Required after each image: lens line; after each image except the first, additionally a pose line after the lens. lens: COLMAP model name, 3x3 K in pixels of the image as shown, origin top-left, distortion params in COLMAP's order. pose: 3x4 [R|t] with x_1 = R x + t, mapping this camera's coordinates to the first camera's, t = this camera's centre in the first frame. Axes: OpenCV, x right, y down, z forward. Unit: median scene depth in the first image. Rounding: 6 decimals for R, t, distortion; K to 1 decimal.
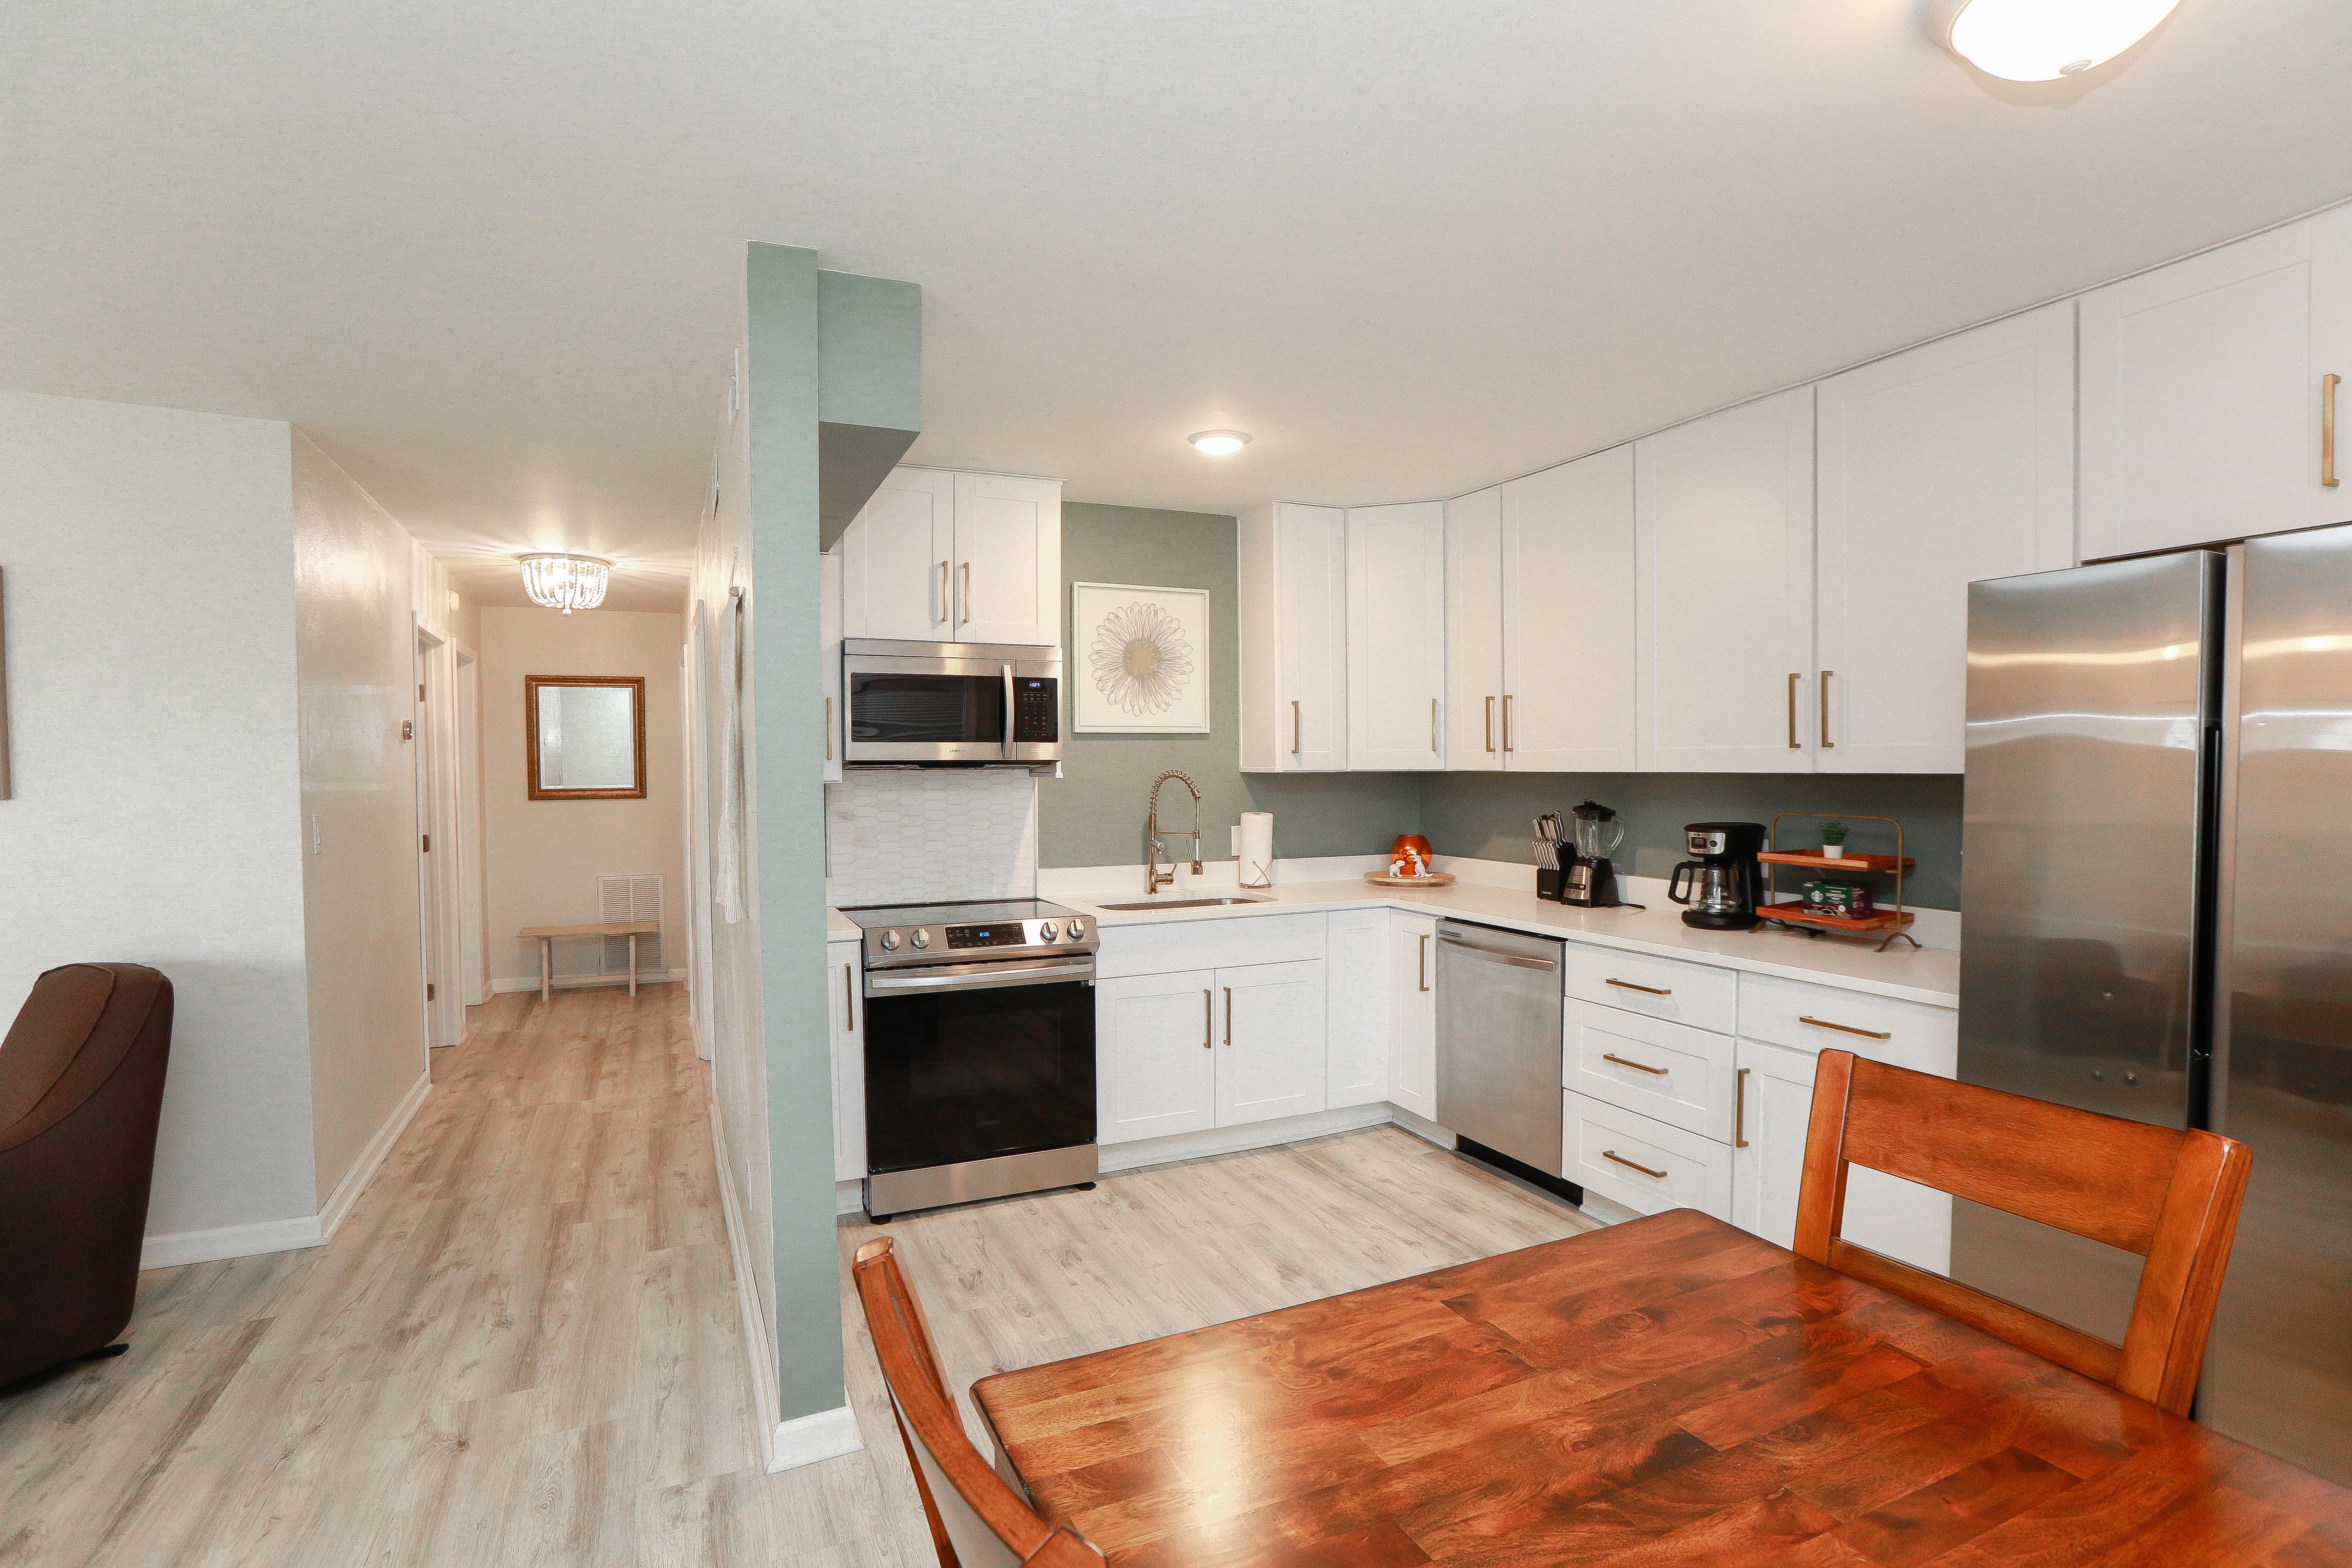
lens RADIAL K [[1133.7, 0, 1141.4], [0, 1133.7, 786.5], [0, 0, 1]] dist [-0.040179, 0.007950]
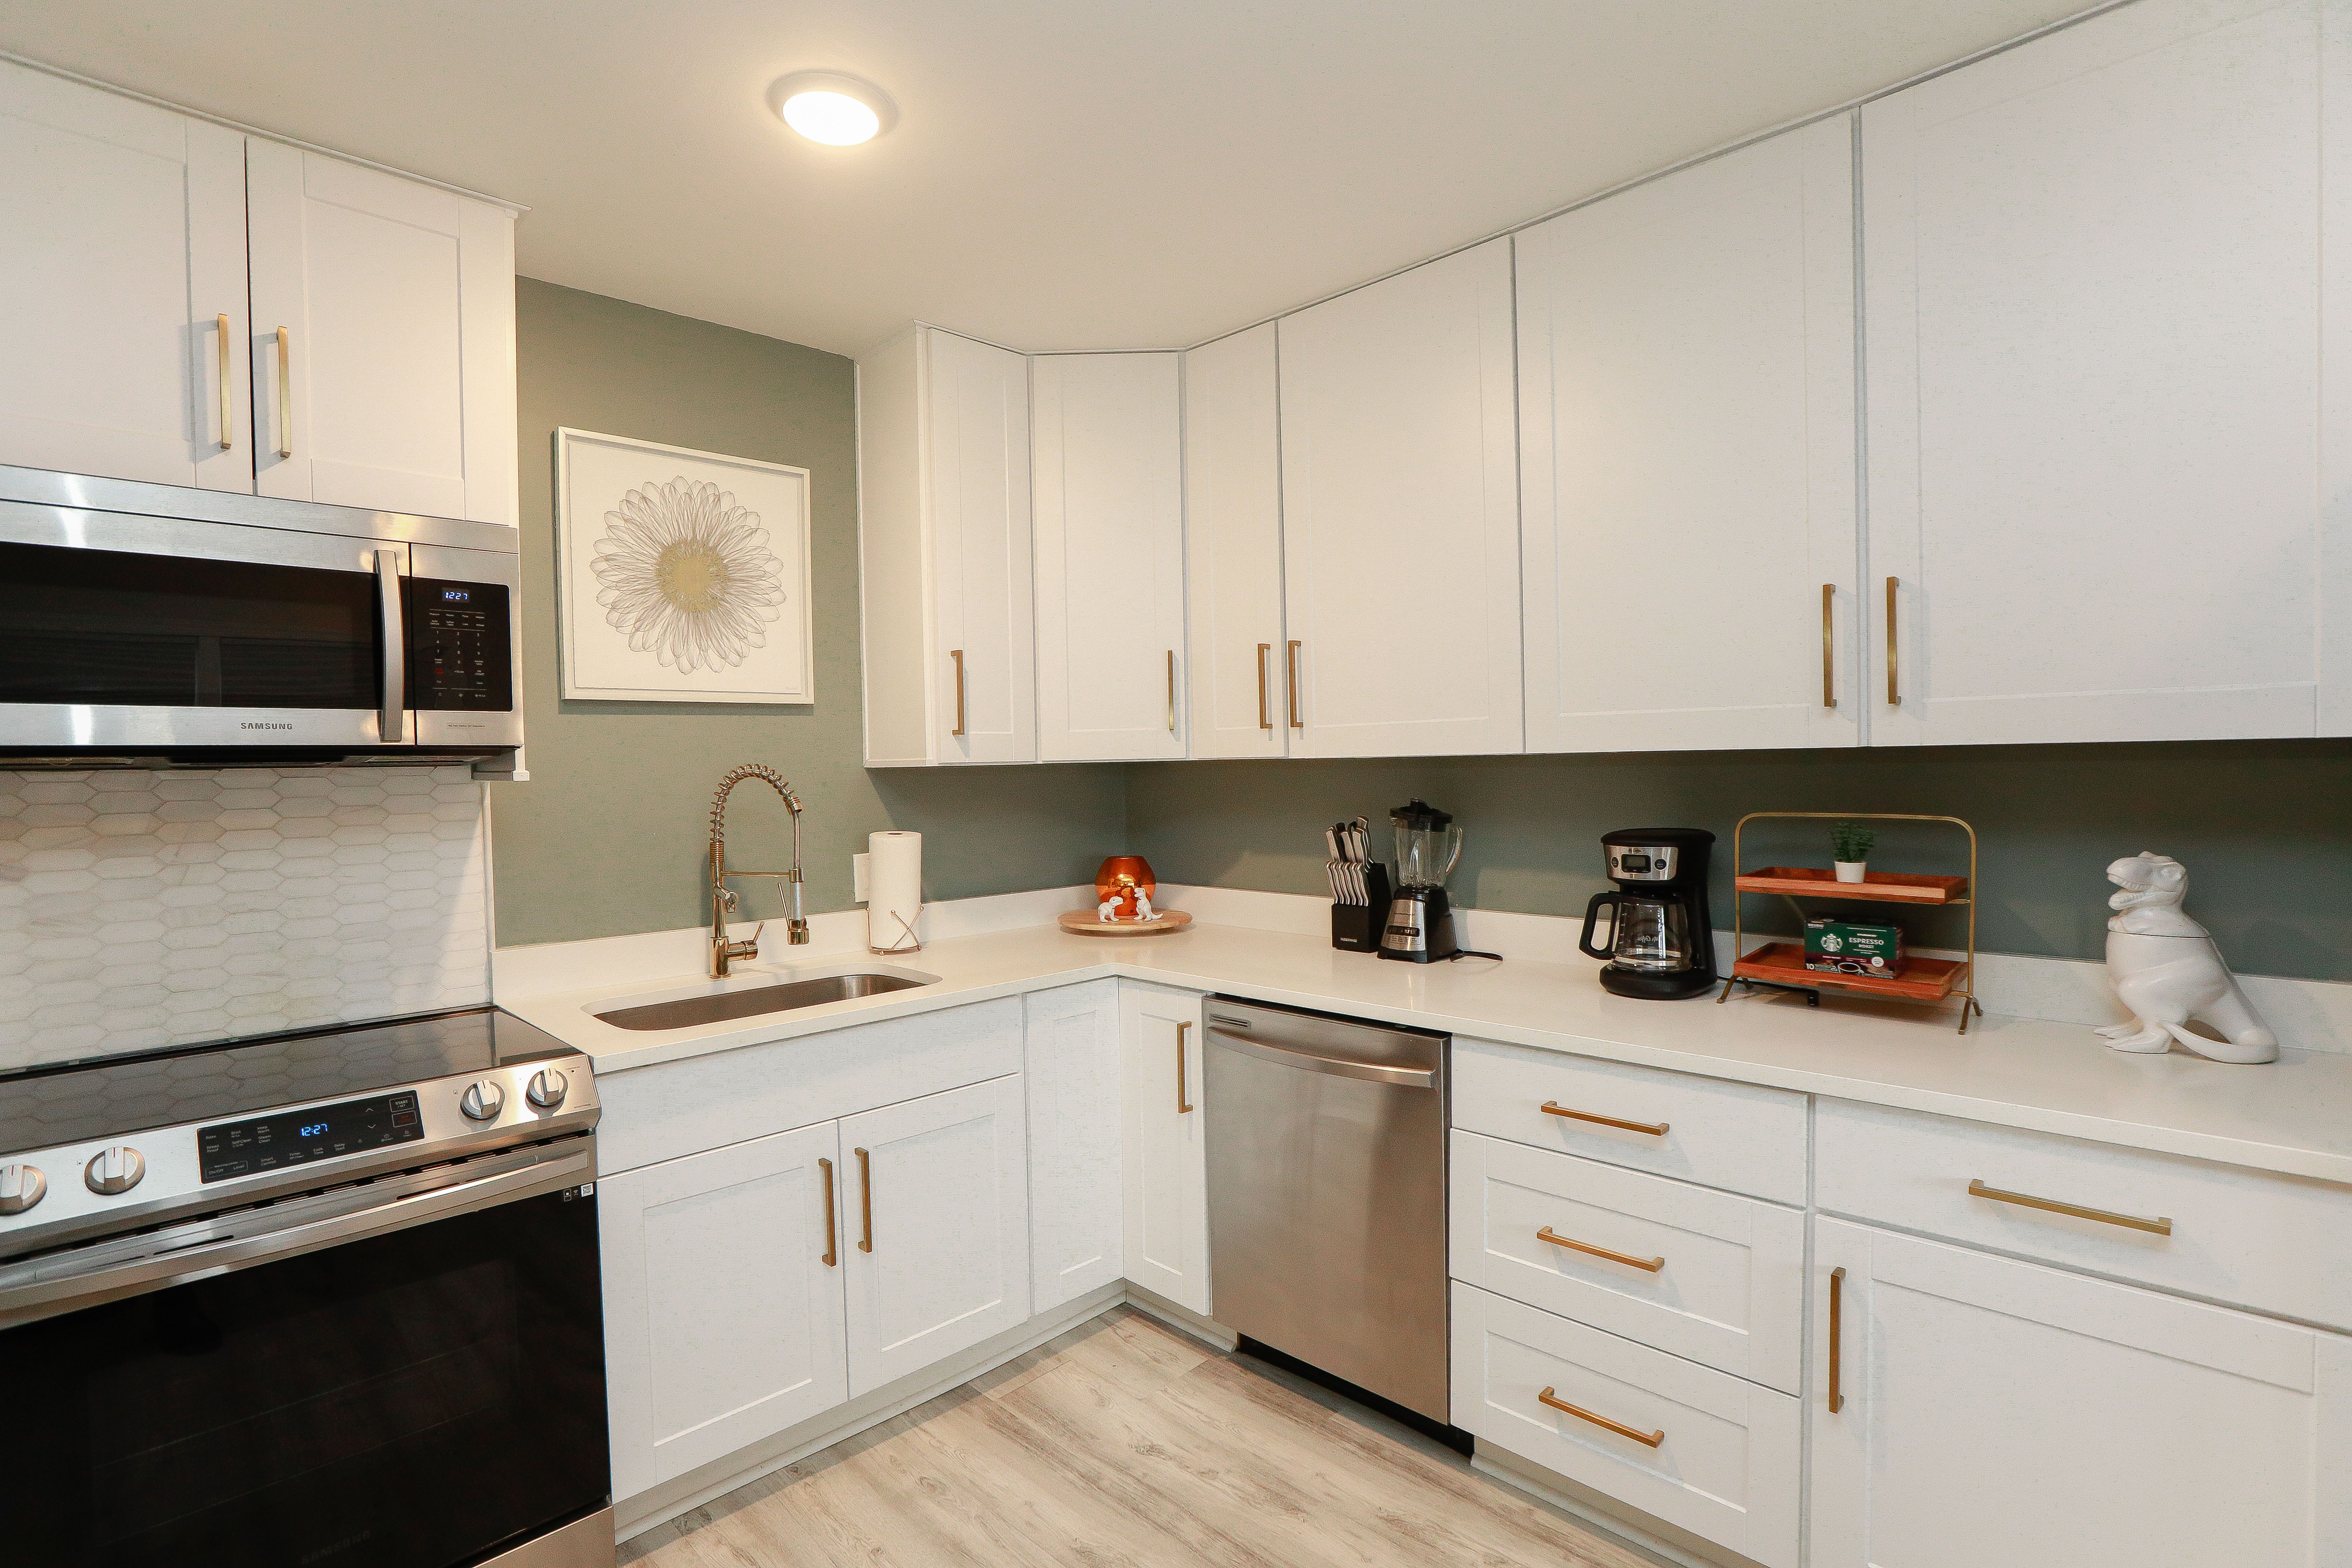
lens RADIAL K [[1133.7, 0, 1166.8], [0, 1133.7, 795.8], [0, 0, 1]] dist [-0.040179, 0.007950]
pose [[0.932303, -0.022441, 0.360983, 0.018861], [0.020538, 0.999748, 0.009107, 0.000739], [-0.361096, -0.001076, 0.932528, 0.423119]]
